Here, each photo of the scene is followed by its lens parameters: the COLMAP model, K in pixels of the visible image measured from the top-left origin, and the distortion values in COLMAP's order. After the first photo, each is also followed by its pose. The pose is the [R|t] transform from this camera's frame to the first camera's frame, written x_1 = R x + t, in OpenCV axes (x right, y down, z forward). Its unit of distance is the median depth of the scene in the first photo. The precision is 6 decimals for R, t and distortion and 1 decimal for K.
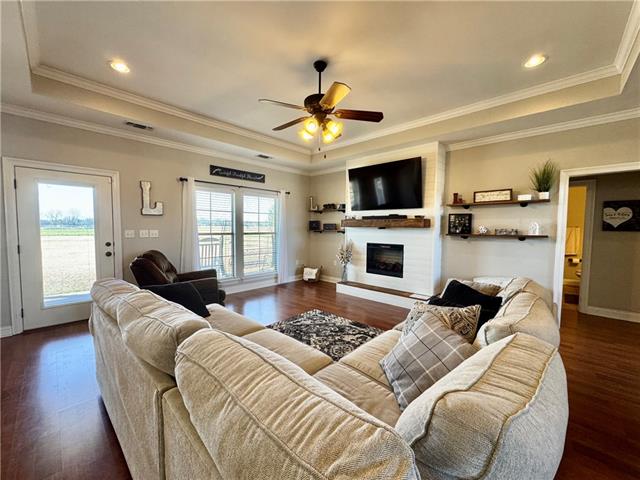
lens RADIAL K [[255.1, 0, 318.9], [0, 255.1, 241.1], [0, 0, 1]] dist [-0.000207, 0.000232]
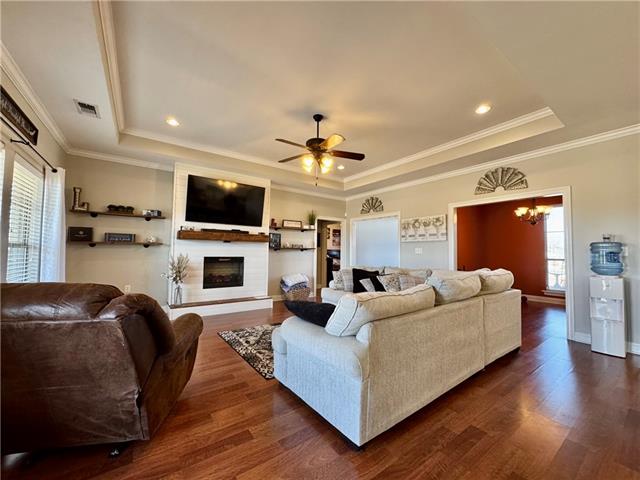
lens RADIAL K [[255.1, 0, 318.9], [0, 255.1, 241.1], [0, 0, 1]] dist [-0.000207, 0.000232]
pose [[0.194192, 0.038346, 0.980214, -0.845245], [0.044251, 0.997876, -0.047804, 0.016109], [-0.979965, 0.052659, 0.192082, 0.513667]]
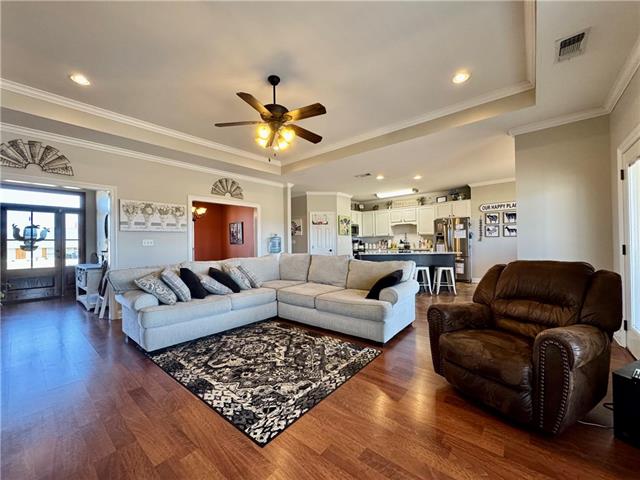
lens RADIAL K [[255.1, 0, 318.9], [0, 255.1, 241.1], [0, 0, 1]] dist [-0.000207, 0.000232]
pose [[-0.998194, 0.005202, -0.059848, -0.077211], [0.002167, 0.998713, 0.050664, -0.035067], [0.060035, 0.050443, -0.996921, 1.417261]]
